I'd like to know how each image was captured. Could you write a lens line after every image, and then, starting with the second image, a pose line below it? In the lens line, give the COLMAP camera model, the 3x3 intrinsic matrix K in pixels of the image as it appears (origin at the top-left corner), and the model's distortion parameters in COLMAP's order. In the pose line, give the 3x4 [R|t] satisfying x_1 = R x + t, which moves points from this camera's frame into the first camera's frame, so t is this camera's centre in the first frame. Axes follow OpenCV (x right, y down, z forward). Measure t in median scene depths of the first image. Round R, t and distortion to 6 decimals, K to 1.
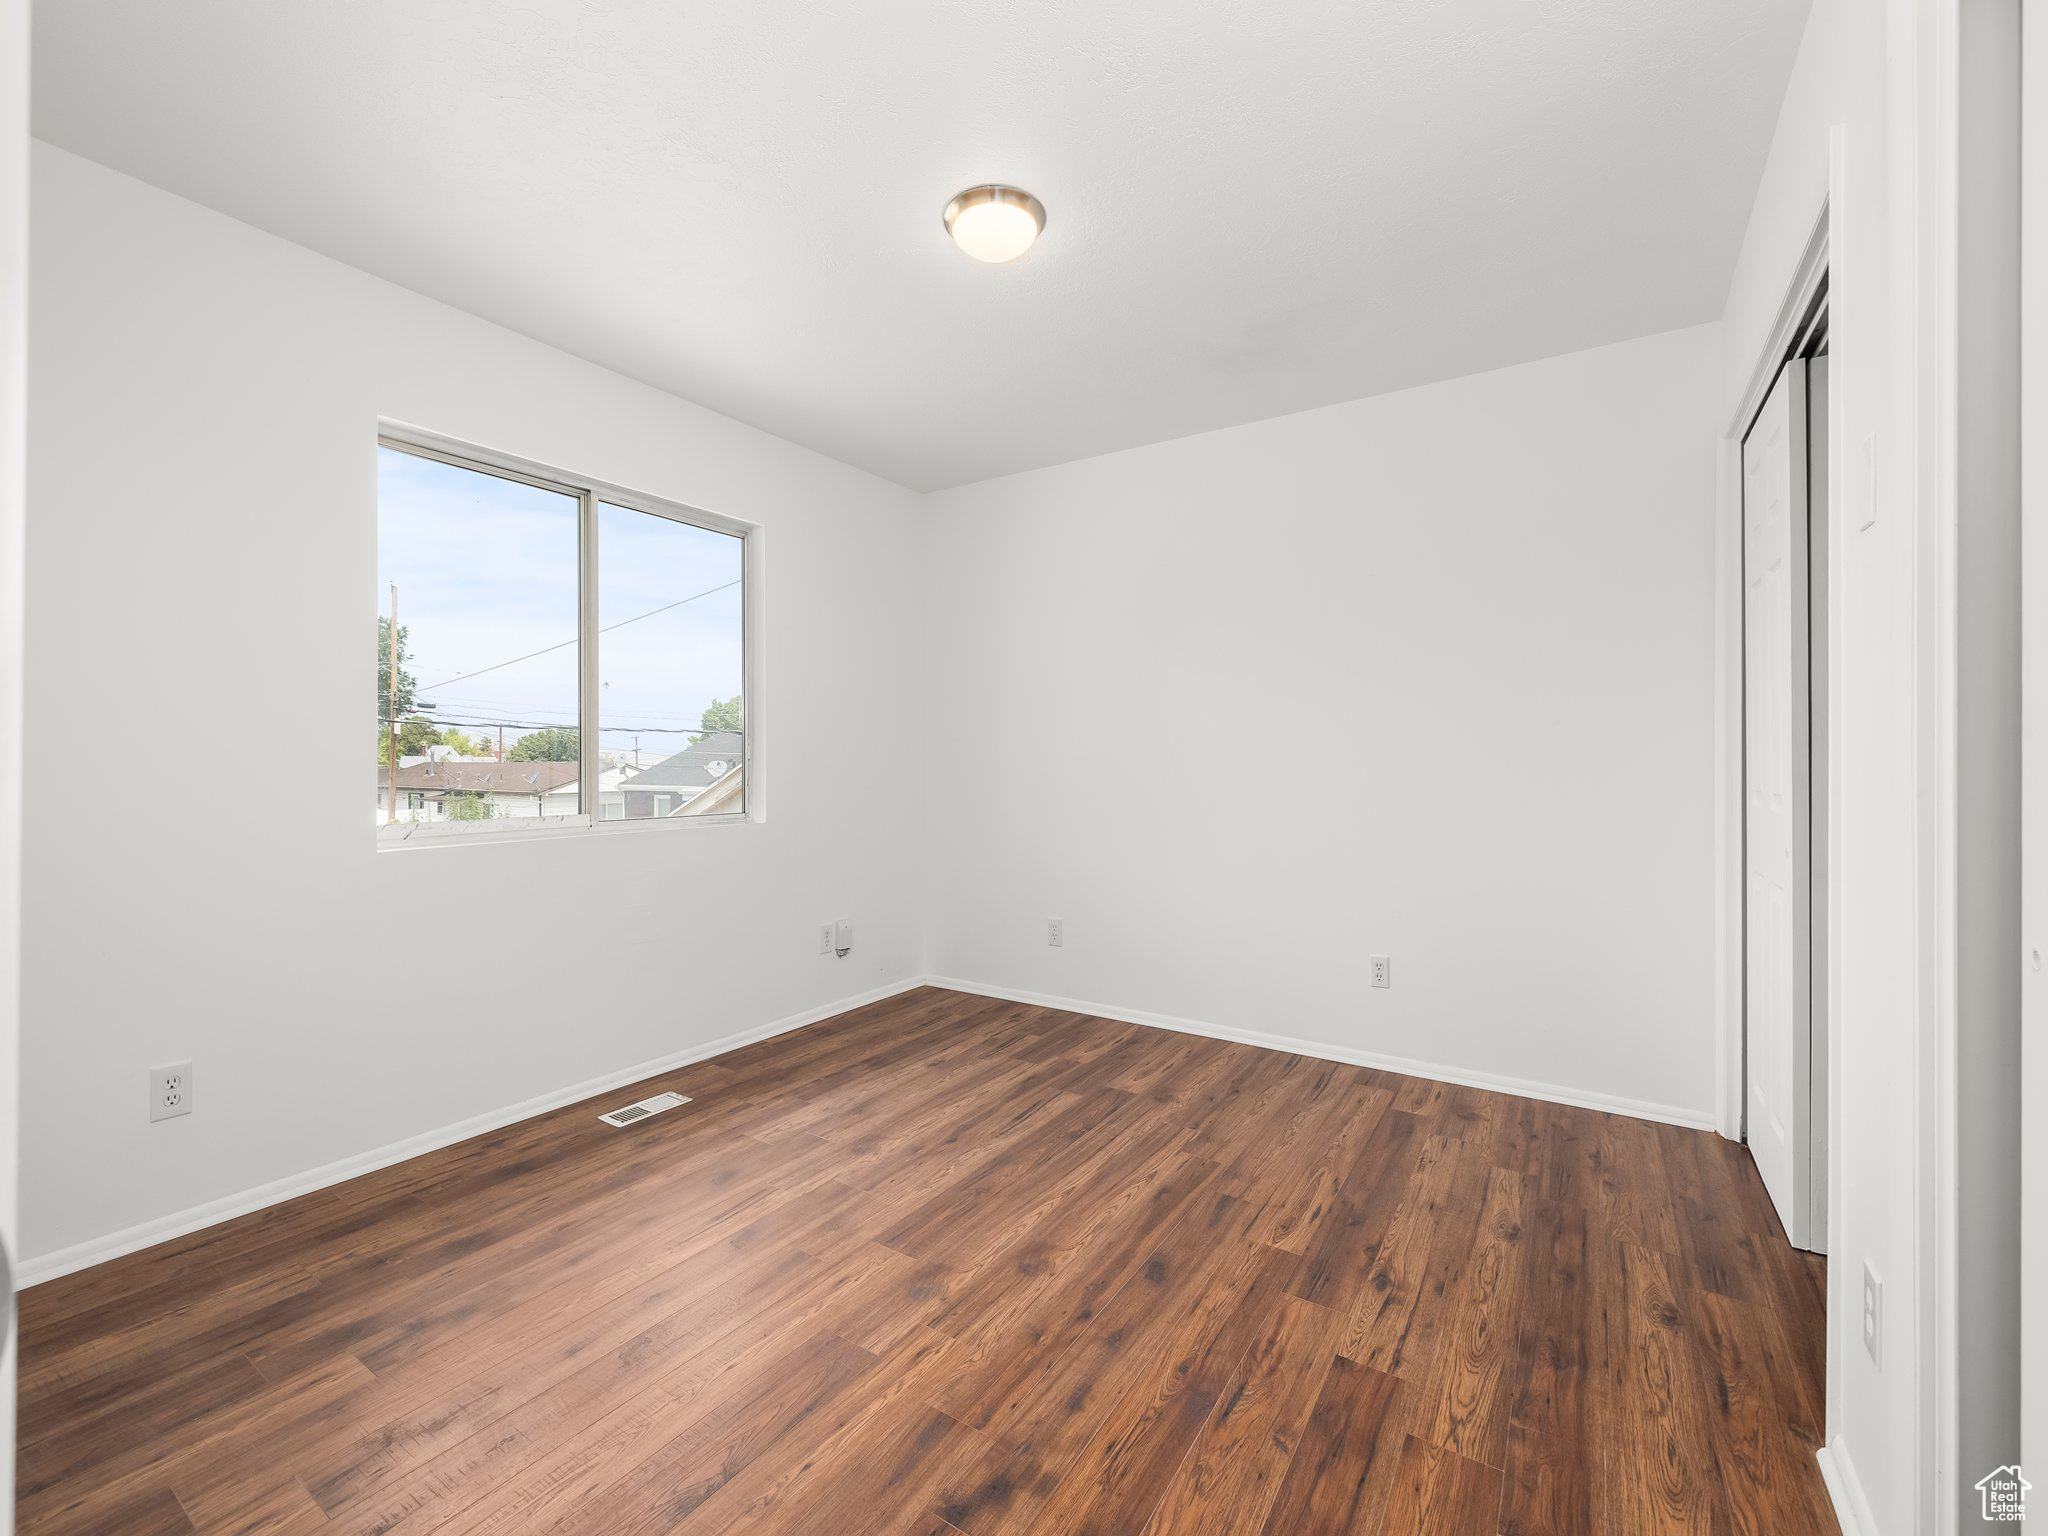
lens RADIAL K [[869.4, 0, 1025.1], [0, 869.4, 765.5], [0, 0, 1]] dist [-0.000212, -0.000571]
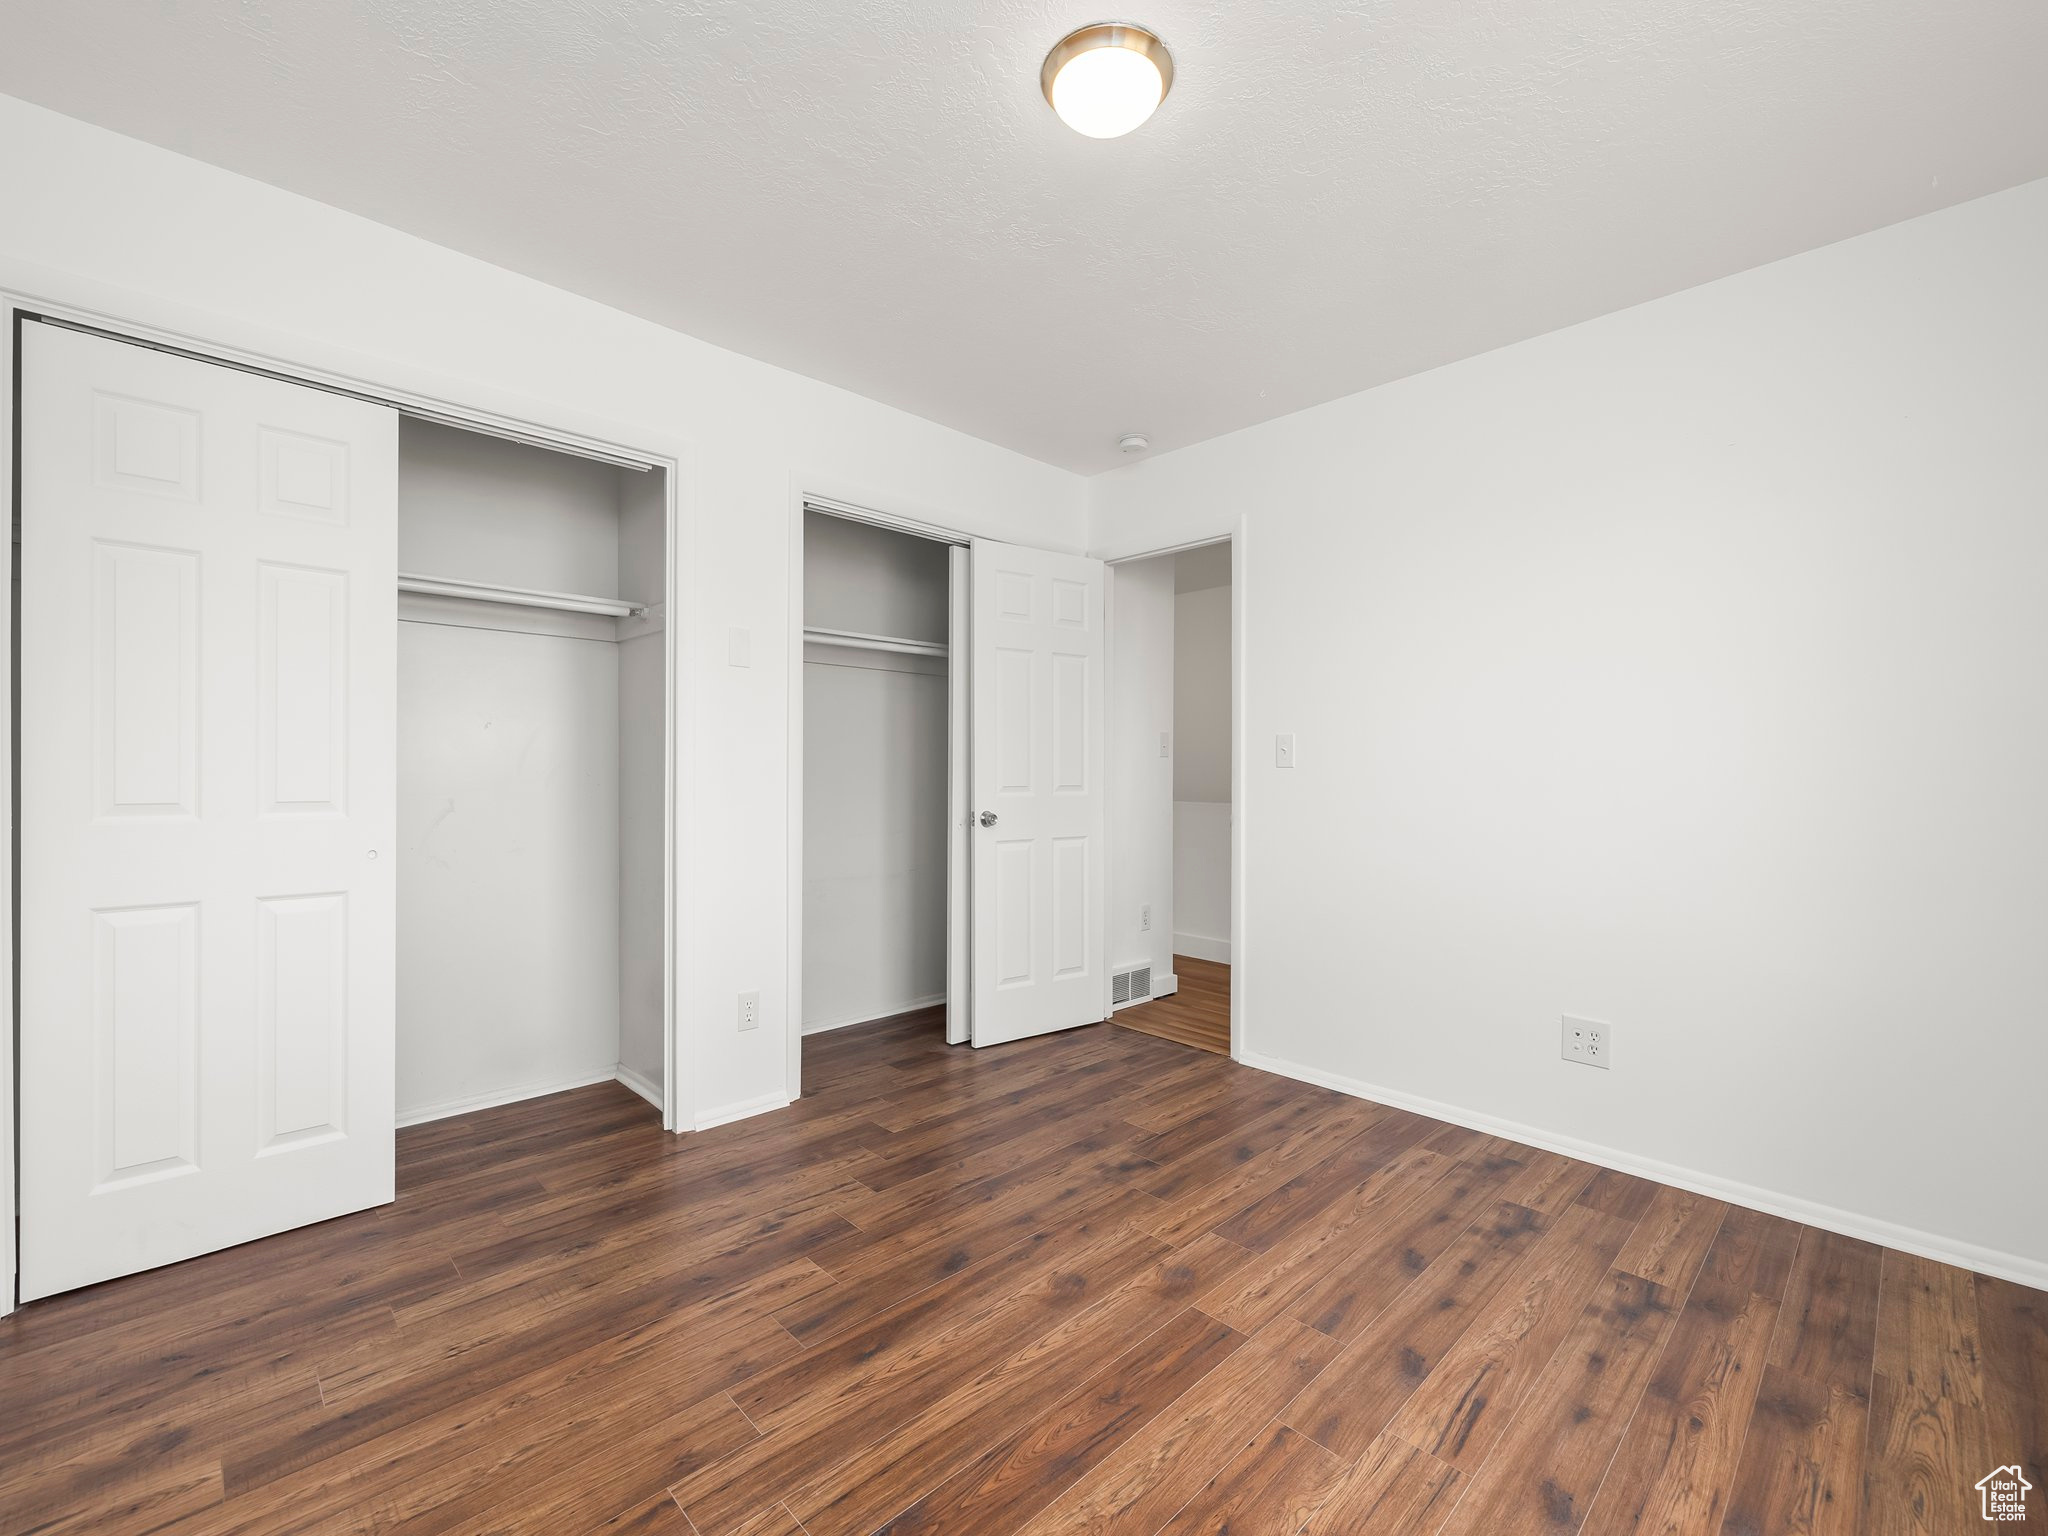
lens RADIAL K [[869.4, 0, 1021.4], [0, 869.4, 769.9], [0, 0, 1]] dist [-0.000212, -0.000571]
pose [[-0.974352, -0.008577, 0.224865, -0.152037], [-0.008466, 0.999963, 0.001456, -0.009032], [-0.224869, -0.000485, -0.974389, 1.952966]]
